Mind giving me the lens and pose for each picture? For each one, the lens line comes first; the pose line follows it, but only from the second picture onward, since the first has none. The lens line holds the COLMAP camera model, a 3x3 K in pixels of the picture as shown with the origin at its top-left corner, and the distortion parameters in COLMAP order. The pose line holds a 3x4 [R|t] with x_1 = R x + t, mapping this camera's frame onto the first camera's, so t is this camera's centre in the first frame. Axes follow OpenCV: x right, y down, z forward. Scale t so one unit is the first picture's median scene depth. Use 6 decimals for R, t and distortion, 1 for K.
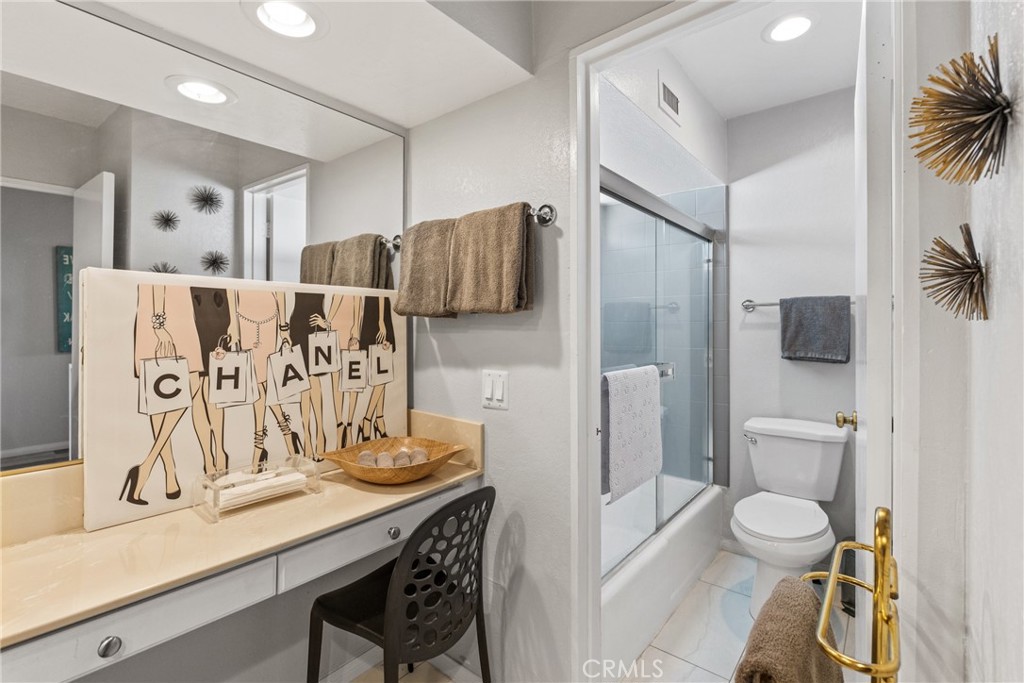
lens RADIAL K [[461.9, 0, 515.4], [0, 461.9, 323.8], [0, 0, 1]] dist [-0.007732, 0.000512]
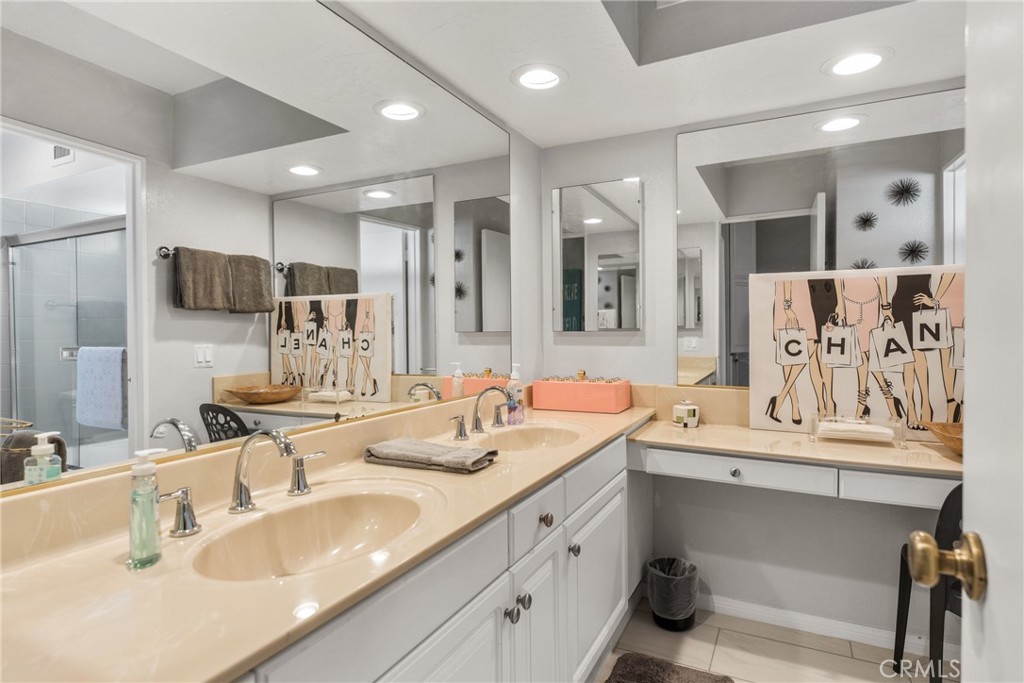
lens RADIAL K [[550.0, 0, 511.5], [0, 550.0, 338.4], [0, 0, 1]] dist [-0.004903, -0.001026]
pose [[0.208739, 0.009049, -0.977930, 0.674186], [0.012362, 0.999853, 0.011891, 0.061156], [0.977893, -0.014571, 0.208596, -0.226557]]
